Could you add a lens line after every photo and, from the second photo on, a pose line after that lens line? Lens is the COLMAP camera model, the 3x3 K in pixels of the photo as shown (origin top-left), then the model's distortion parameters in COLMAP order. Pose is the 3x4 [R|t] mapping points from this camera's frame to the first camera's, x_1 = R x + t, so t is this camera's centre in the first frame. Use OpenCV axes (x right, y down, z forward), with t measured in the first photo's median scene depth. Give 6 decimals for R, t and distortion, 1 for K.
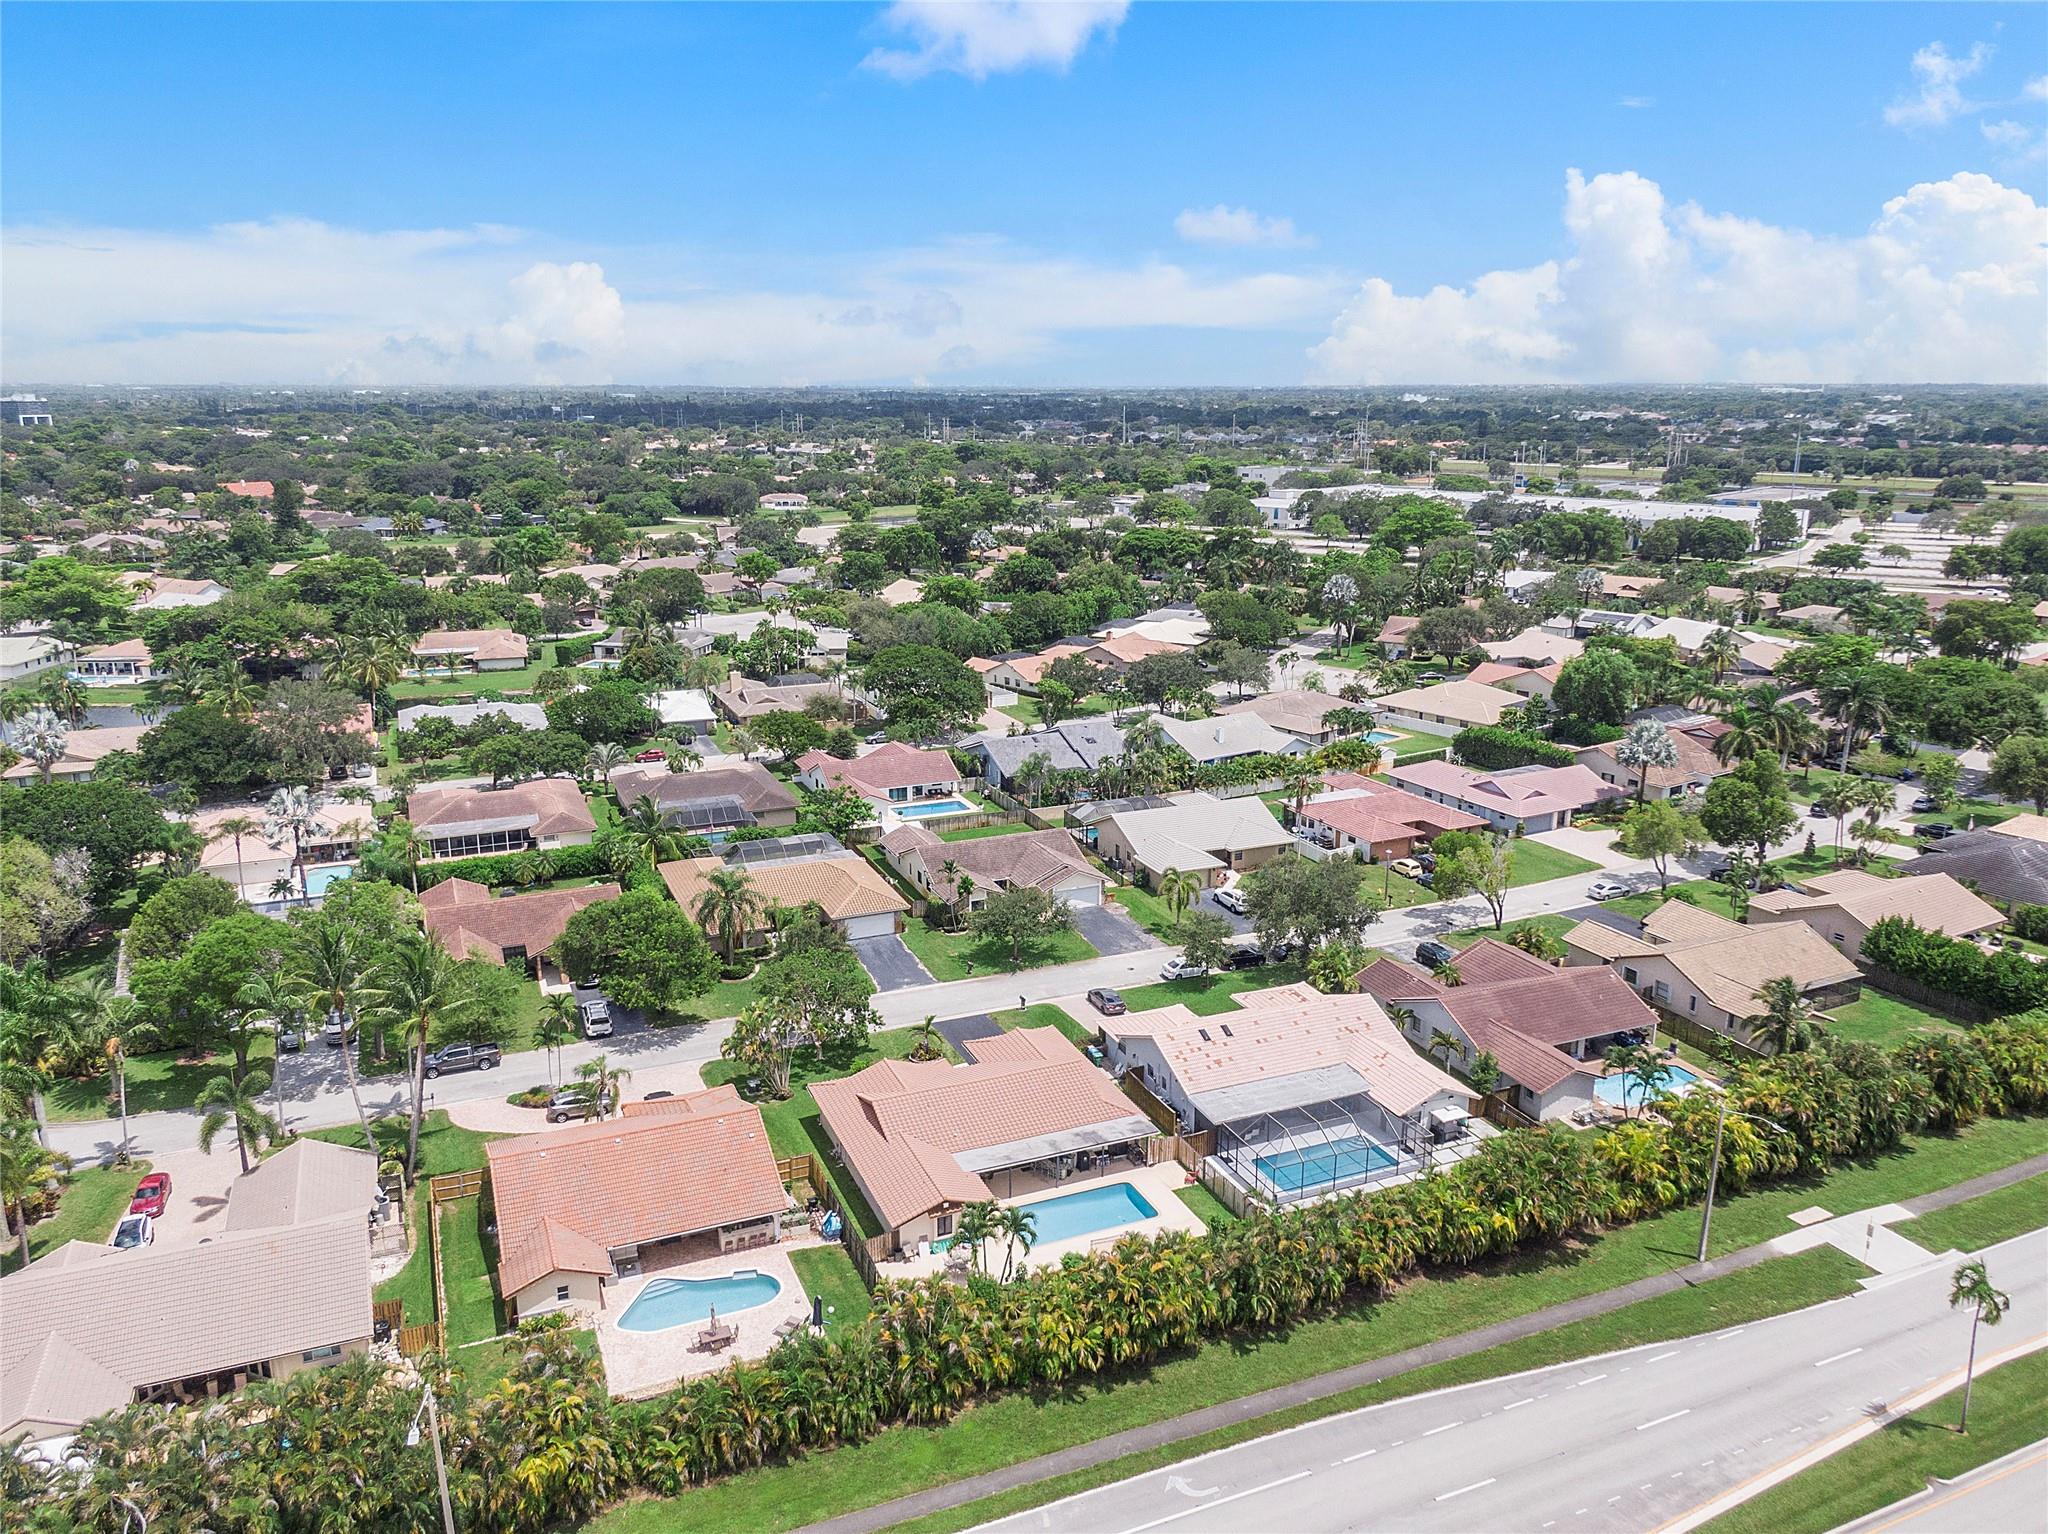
lens RADIAL K [[1473.8, 0, 1021.6], [0, 1473.8, 779.4], [0, 0, 1]] dist [0.043079, -0.062845]
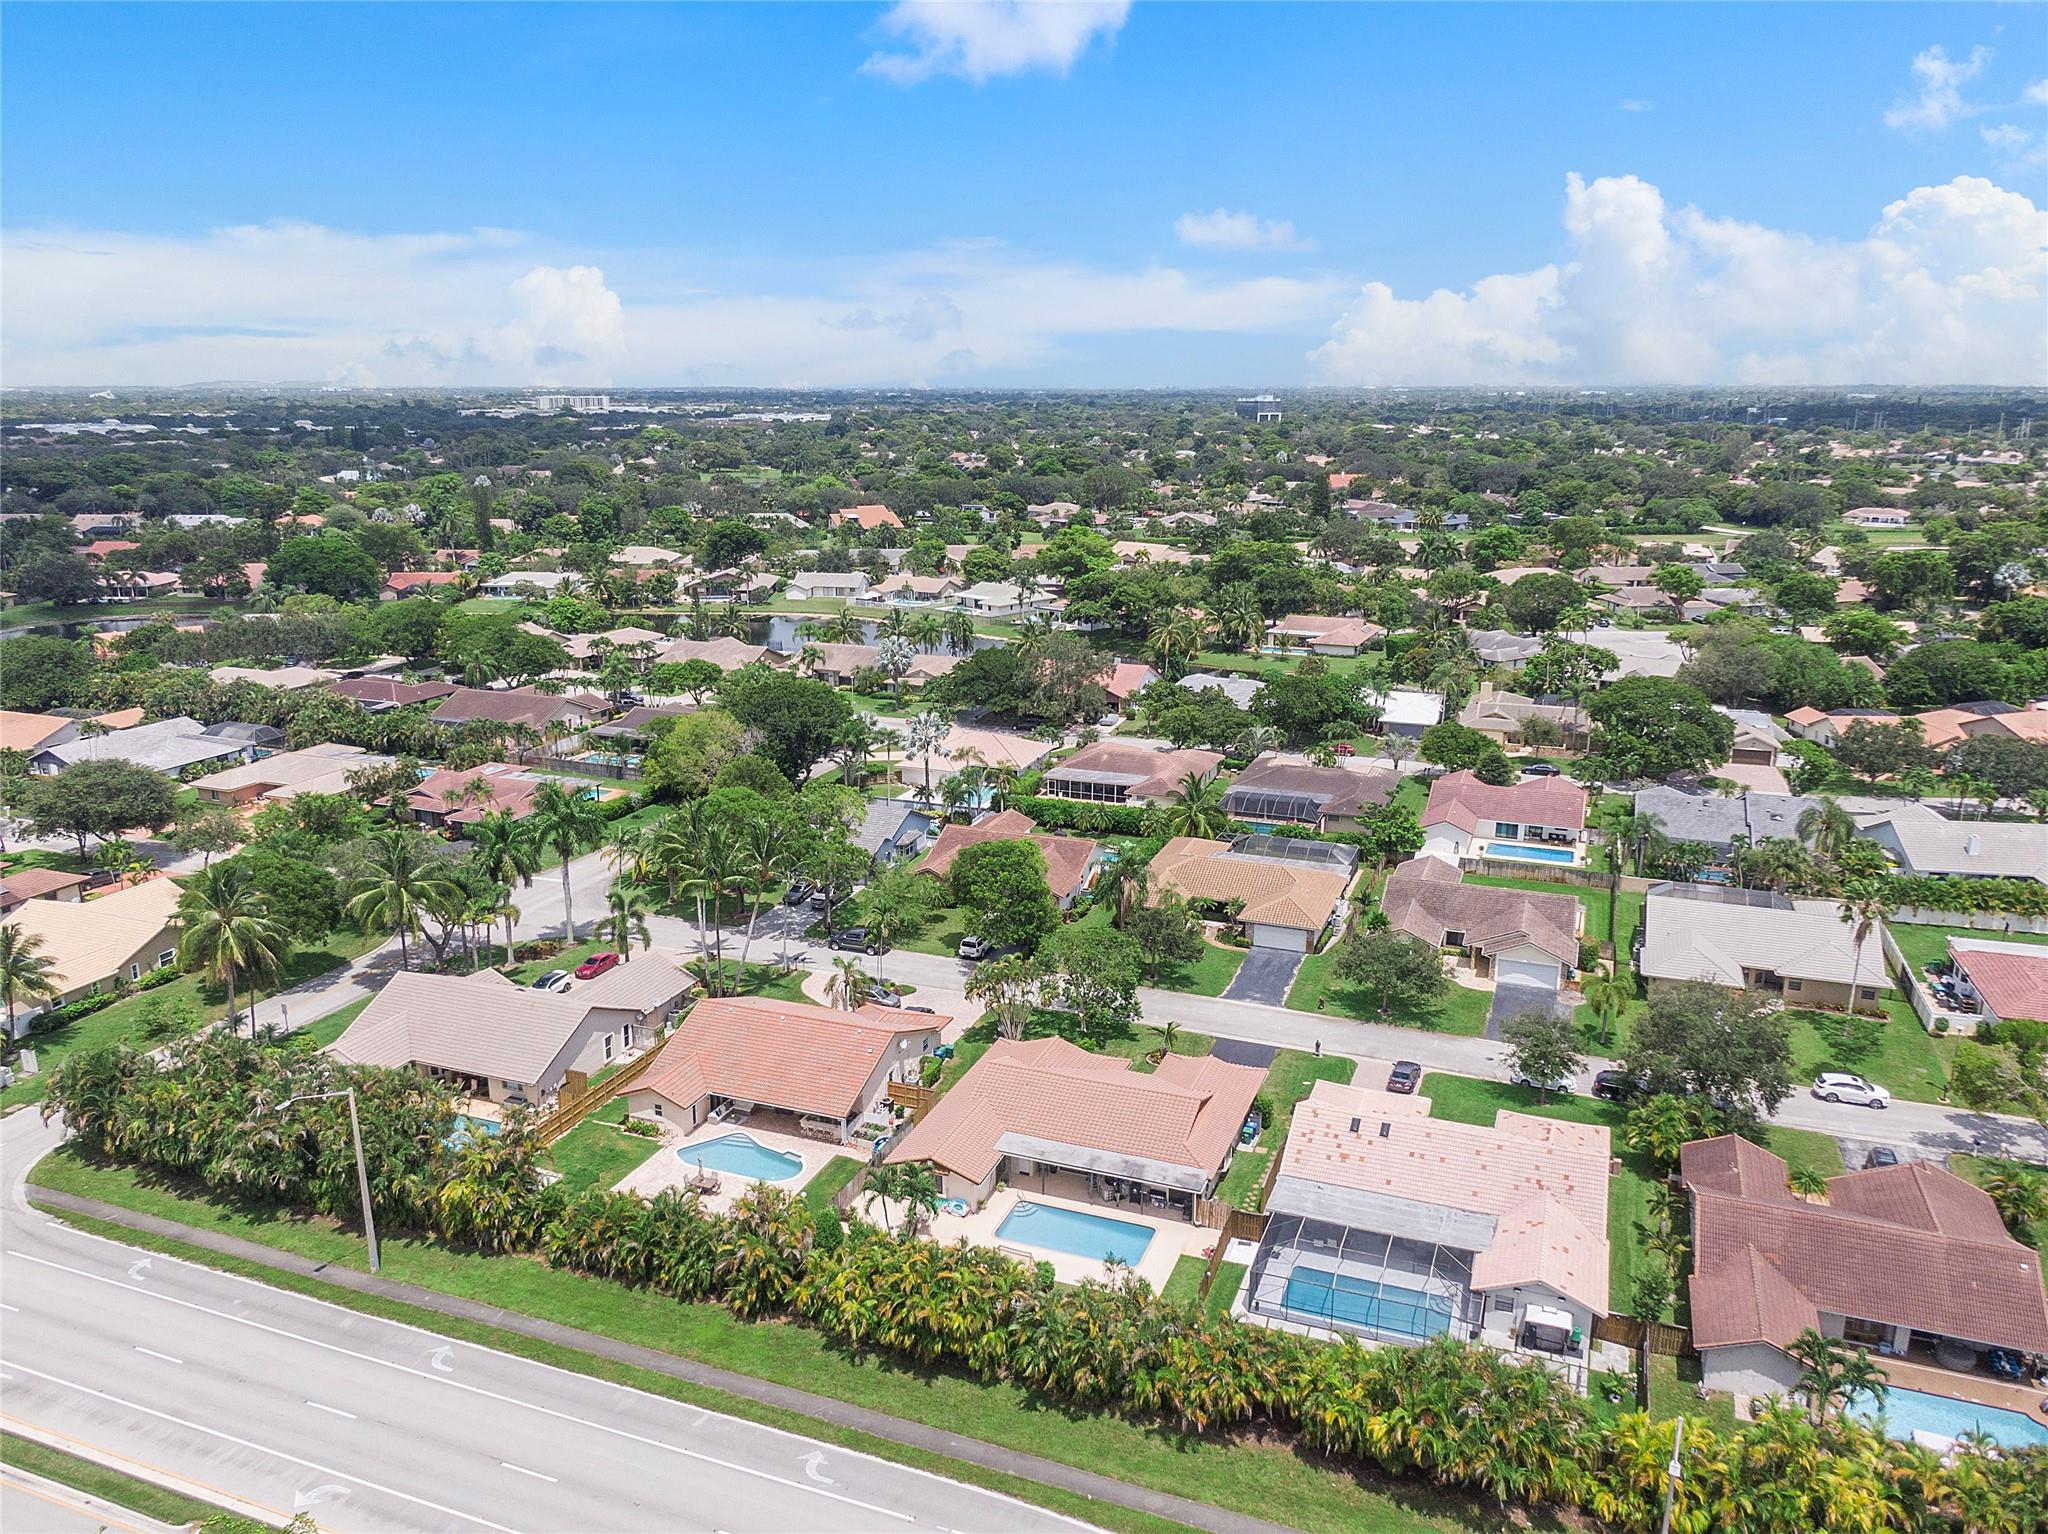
lens RADIAL K [[1473.8, 0, 1014.5], [0, 1473.8, 766.9], [0, 0, 1]] dist [0.043079, -0.062845]
pose [[0.711943, 0.173298, -0.680518, 0.554227], [-0.179272, 0.981814, 0.062474, -0.054300], [0.678969, 0.077520, 0.730063, 0.214136]]
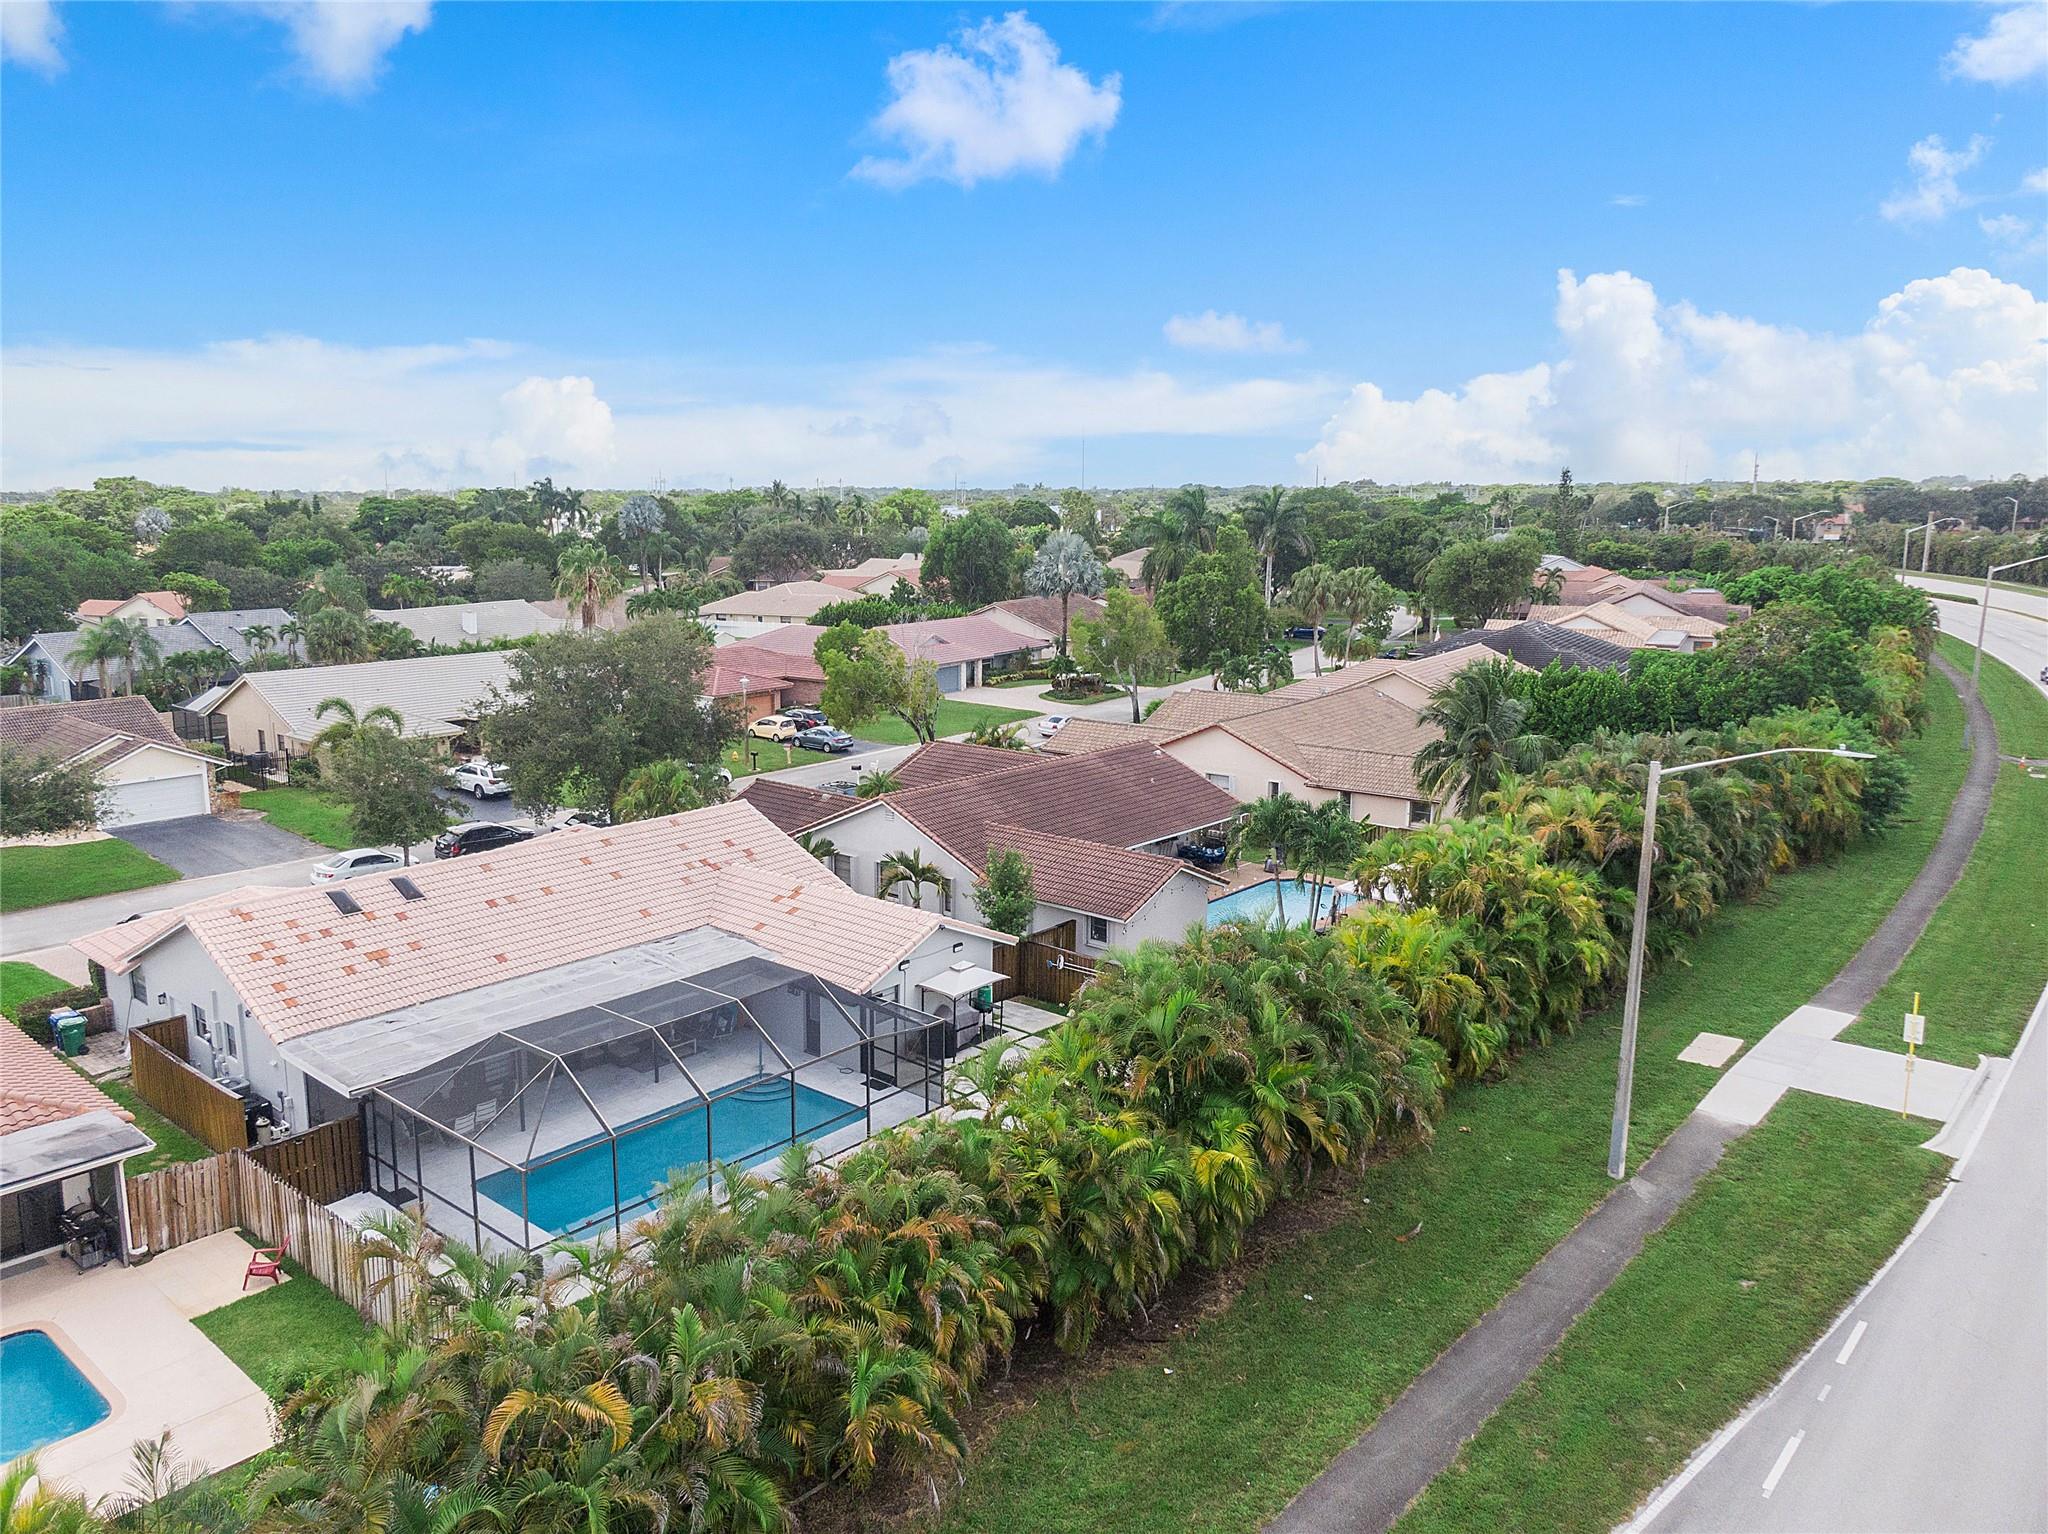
lens RADIAL K [[1473.8, 0, 989.1], [0, 1473.8, 757.7], [0, 0, 1]] dist [0.043079, -0.062845]
pose [[0.905565, -0.077767, 0.417017, 0.121355], [0.114301, 0.991426, -0.063323, 0.184839], [-0.408518, 0.105009, 0.906690, 0.590181]]
